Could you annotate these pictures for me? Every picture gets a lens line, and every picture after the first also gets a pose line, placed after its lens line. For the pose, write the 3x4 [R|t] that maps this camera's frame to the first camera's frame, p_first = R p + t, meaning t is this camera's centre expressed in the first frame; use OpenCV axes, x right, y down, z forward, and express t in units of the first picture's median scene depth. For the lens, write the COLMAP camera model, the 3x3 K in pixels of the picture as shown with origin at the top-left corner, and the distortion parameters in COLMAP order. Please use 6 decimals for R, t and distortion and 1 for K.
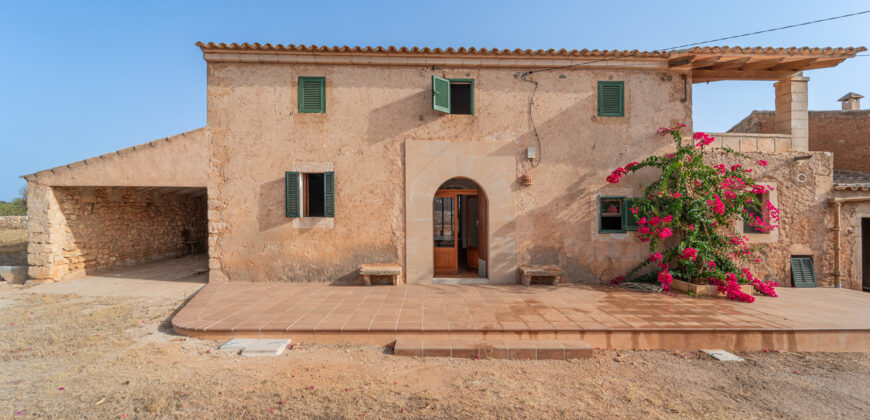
lens RADIAL K [[341.5, 0, 435.8], [0, 341.5, 214.5], [0, 0, 1]] dist [-0.001394, -0.000218]
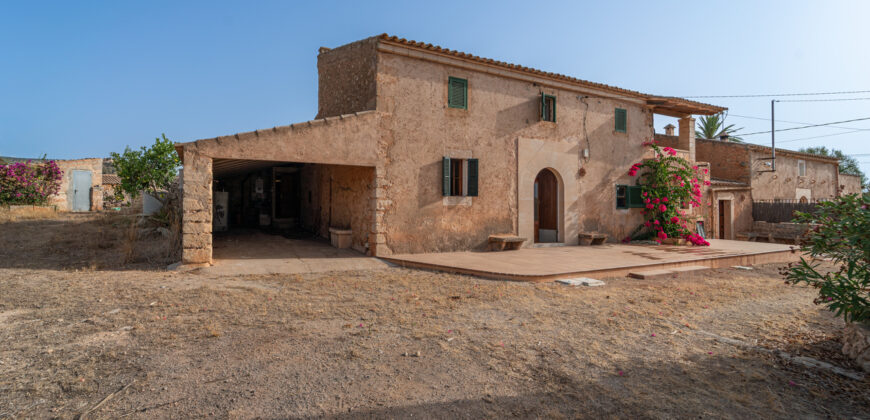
lens RADIAL K [[356.2, 0, 402.2], [0, 356.2, 196.5], [0, 0, 1]] dist [-0.000468, -0.000026]
pose [[0.914422, 0.011481, 0.404600, -1.037187], [-0.007184, 0.999901, -0.012139, 0.025417], [-0.404699, 0.008193, 0.914413, -0.051062]]
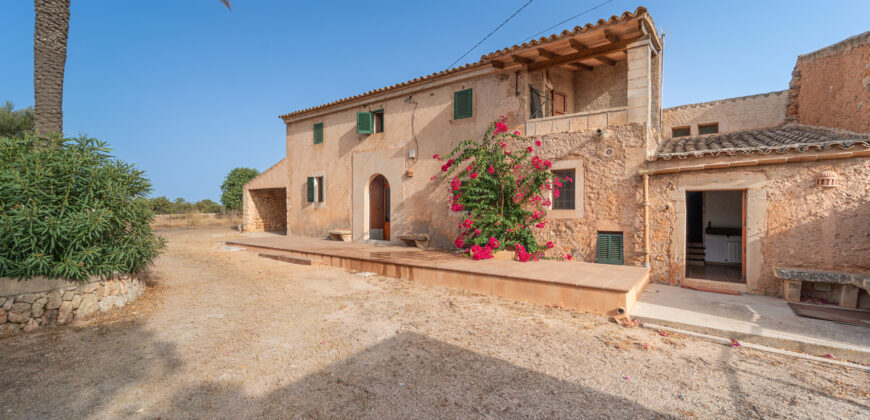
lens RADIAL K [[351.9, 0, 437.8], [0, 351.9, 212.0], [0, 0, 1]] dist [-0.001348, -0.000184]
pose [[0.797545, 0.000332, -0.603260, 1.258654], [-0.001066, 0.999999, -0.000859, 0.063853], [0.603259, 0.001328, 0.797544, -0.098618]]
